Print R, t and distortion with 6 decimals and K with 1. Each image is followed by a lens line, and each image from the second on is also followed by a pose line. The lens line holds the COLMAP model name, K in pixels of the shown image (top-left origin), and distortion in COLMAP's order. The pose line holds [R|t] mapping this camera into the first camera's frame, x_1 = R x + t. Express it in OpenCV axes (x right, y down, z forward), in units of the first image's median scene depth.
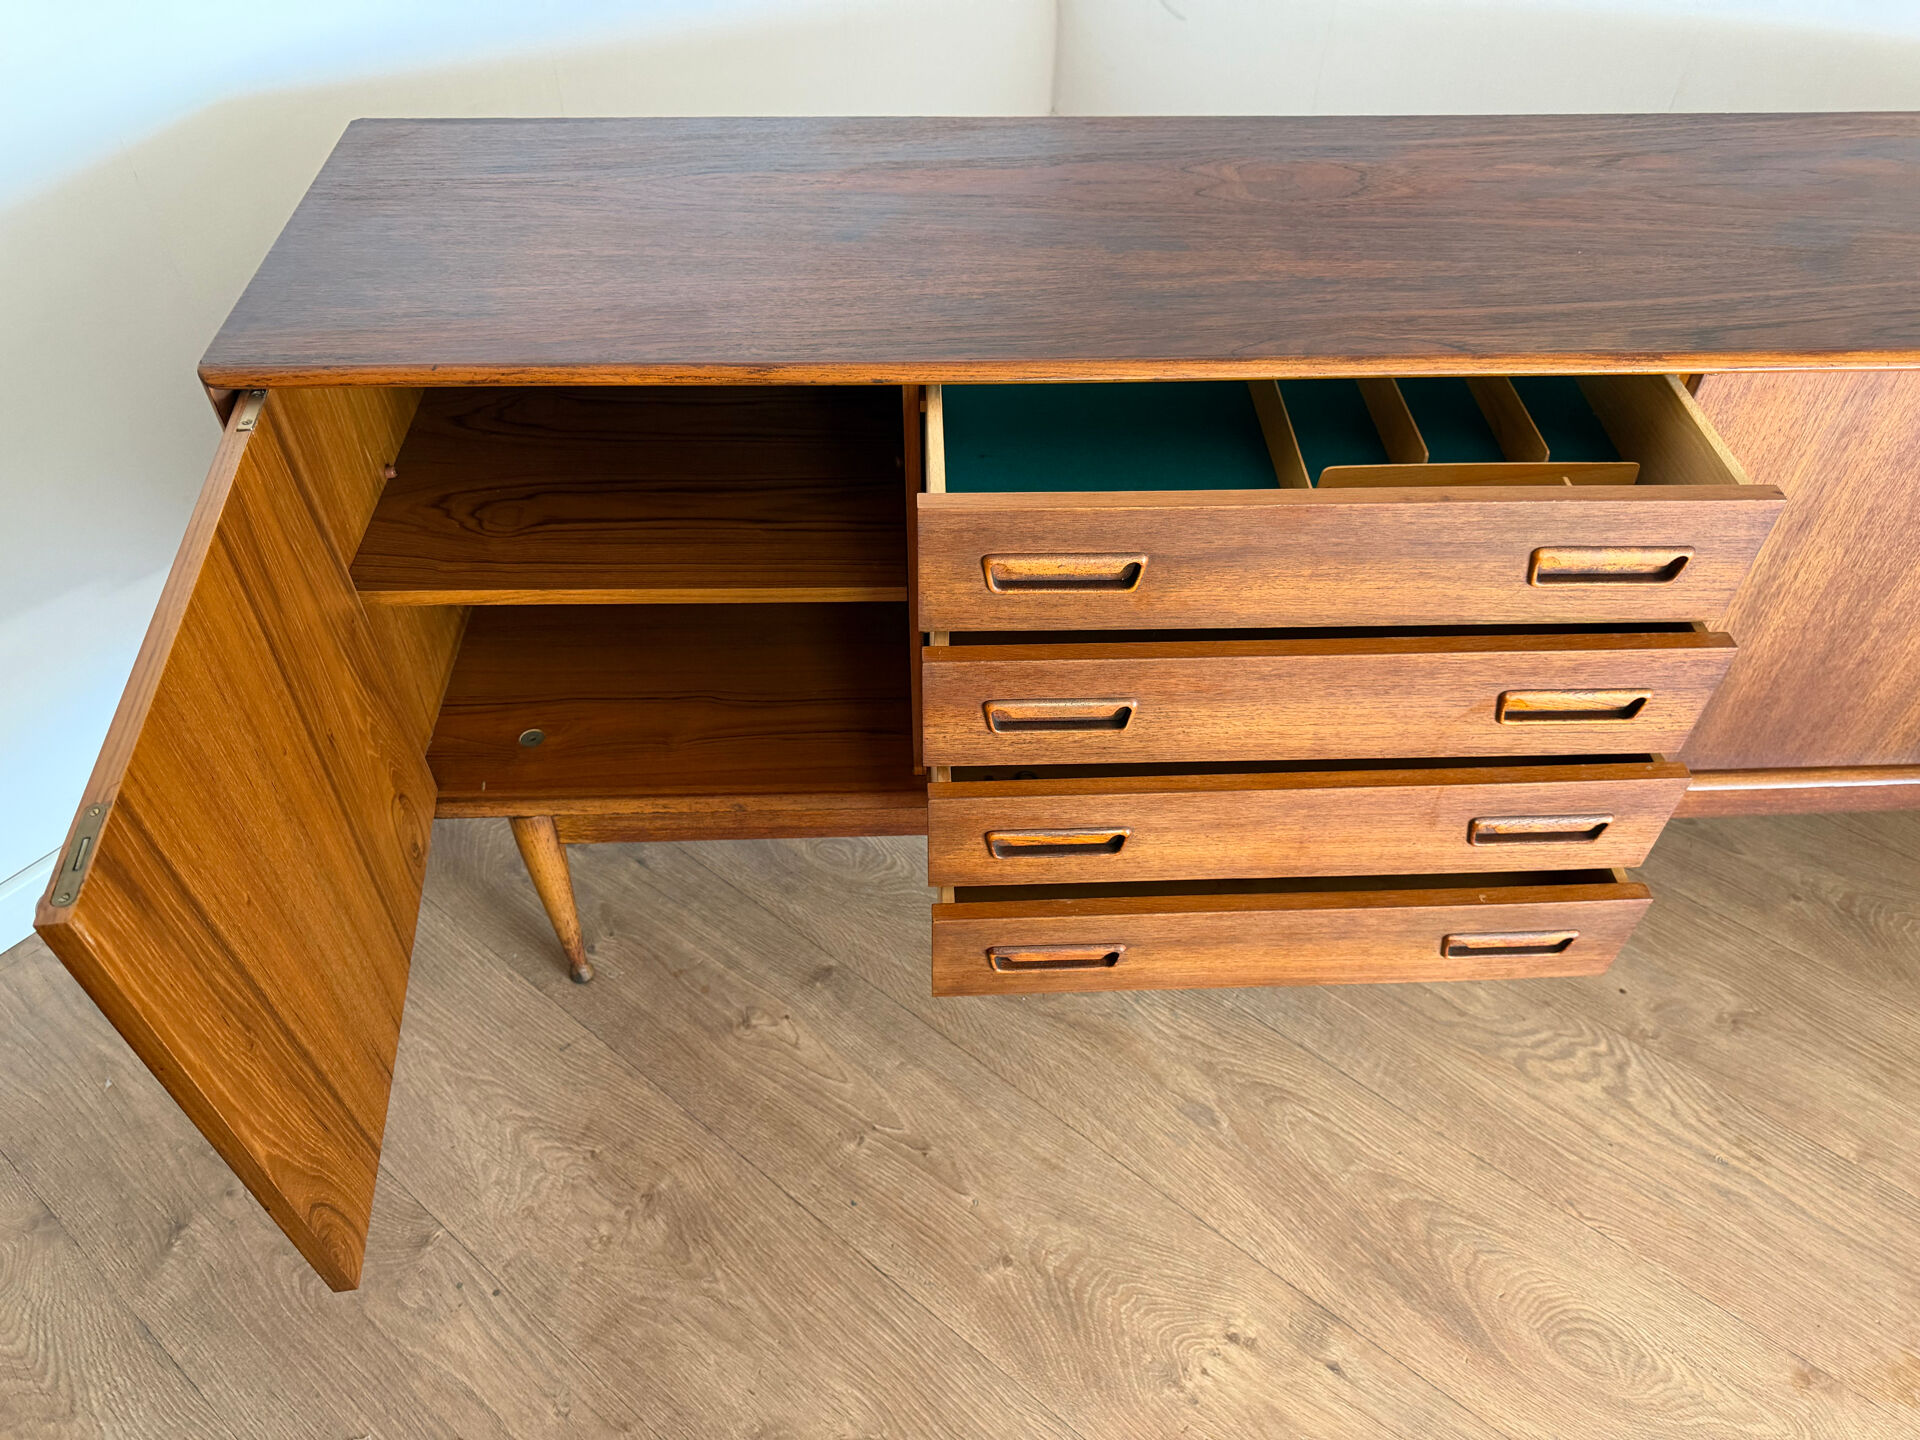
lens RADIAL K [[1368.9, 0, 962.2], [0, 1368.9, 726.0], [0, 0, 1]] dist [0.055784, -0.077442]
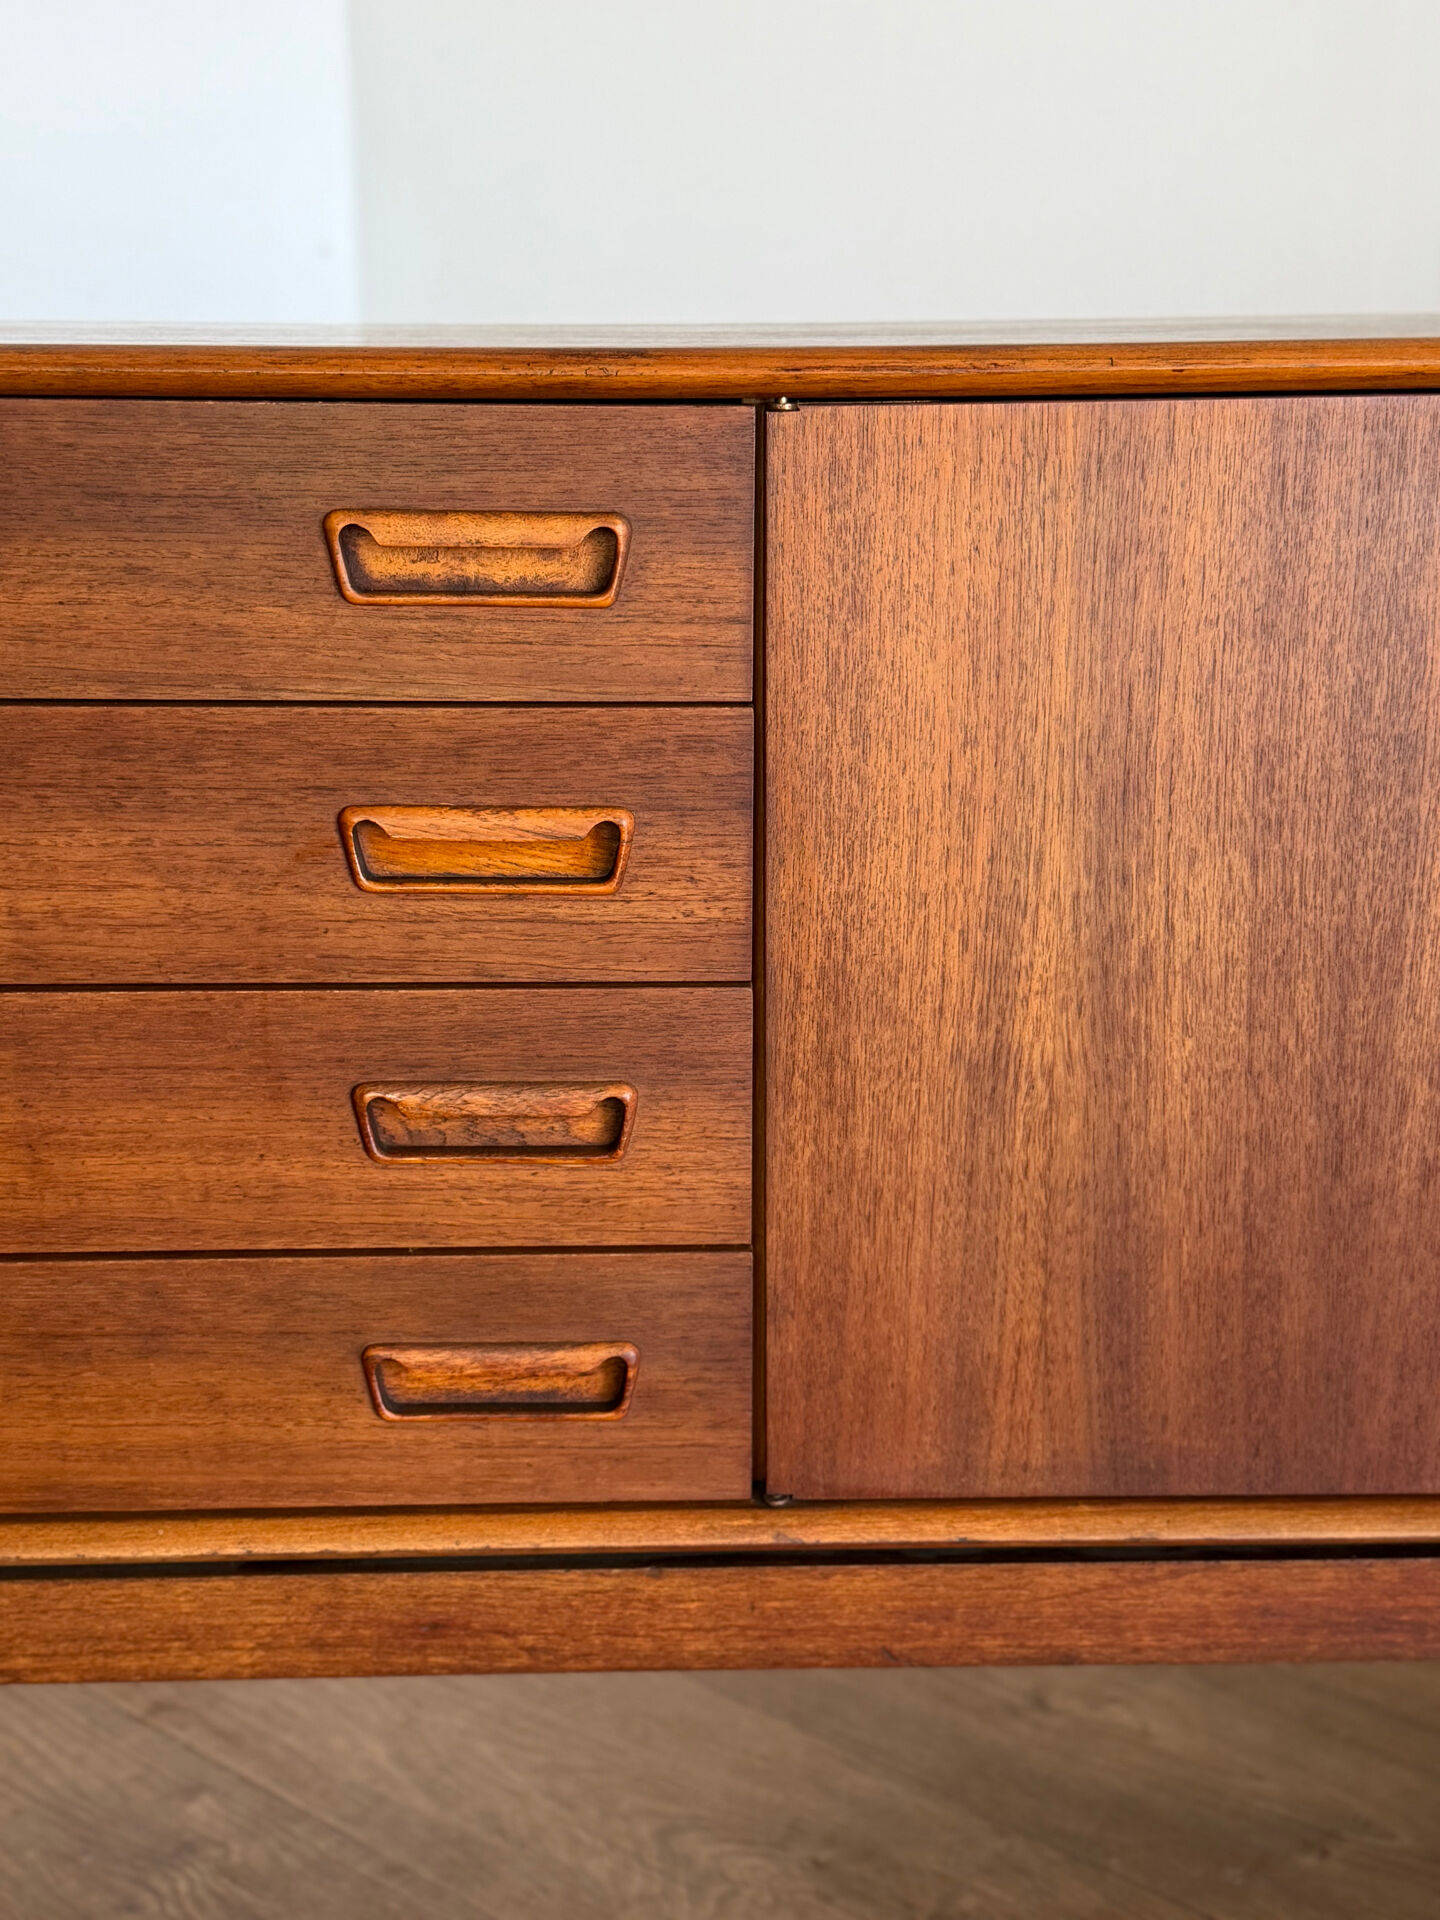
lens RADIAL K [[2377.4, 0, 716.3], [0, 2377.4, 964.3], [0, 0, 1]] dist [0.106209, 0.000000]
pose [[0.999858, -0.009262, -0.014069, 0.397175], [0.000839, 0.861612, -0.507567, 0.264171], [0.016823, 0.507483, 0.861498, 0.270590]]
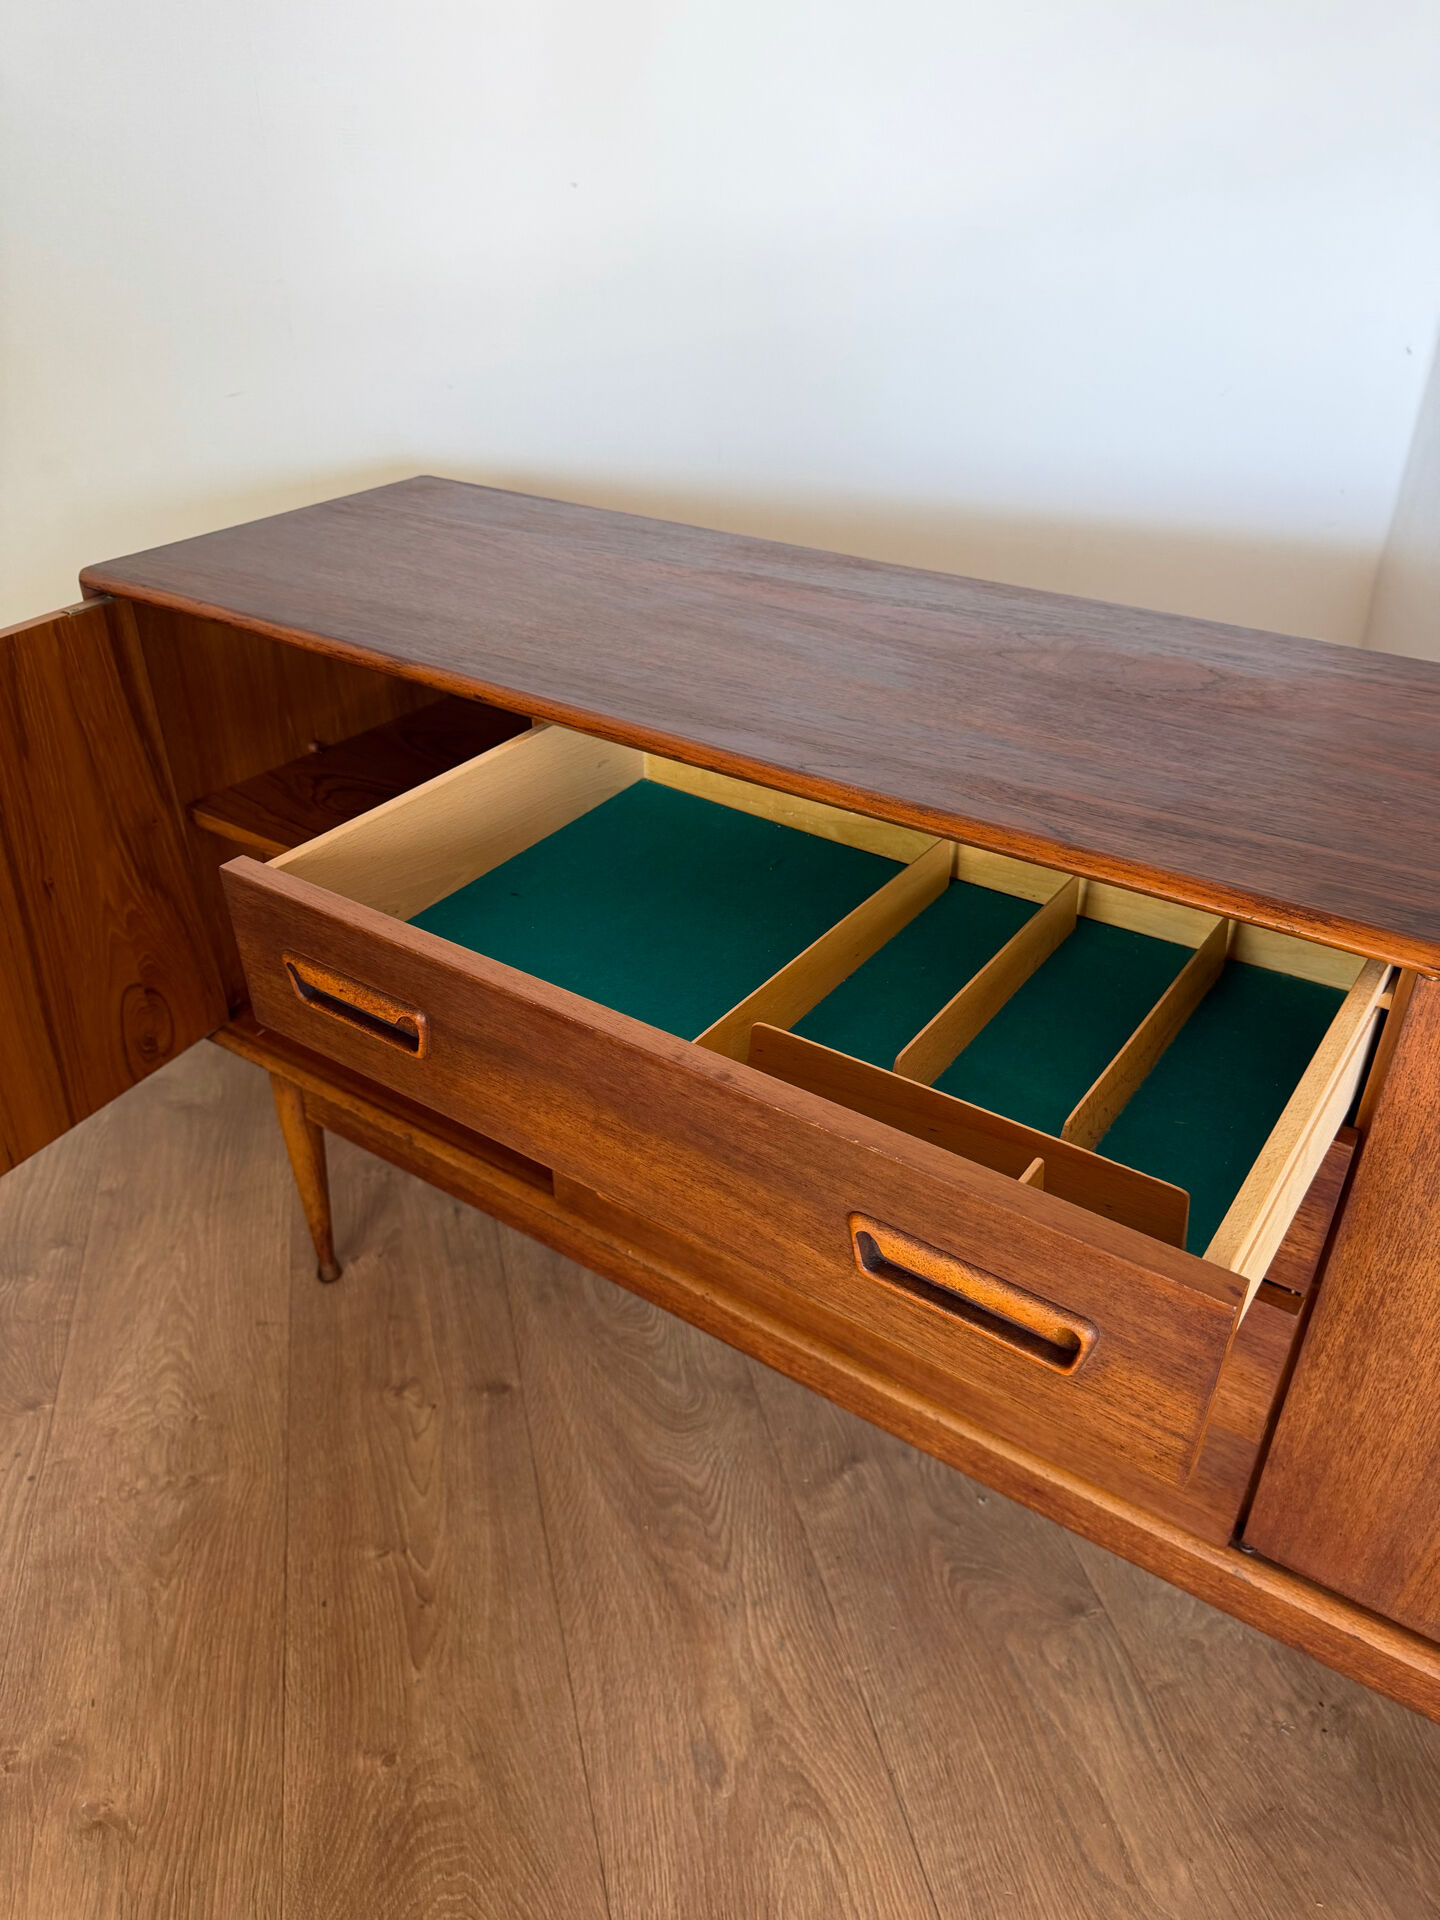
lens RADIAL K [[1368.9, 0, 704.7], [0, 1368.9, 975.1], [0, 0, 1]] dist [0.055784, -0.077442]
pose [[0.789894, 0.314937, -0.526195, 0.461566], [-0.433235, 0.893869, -0.115351, -0.022482], [0.434021, 0.319082, 0.842504, 0.219687]]
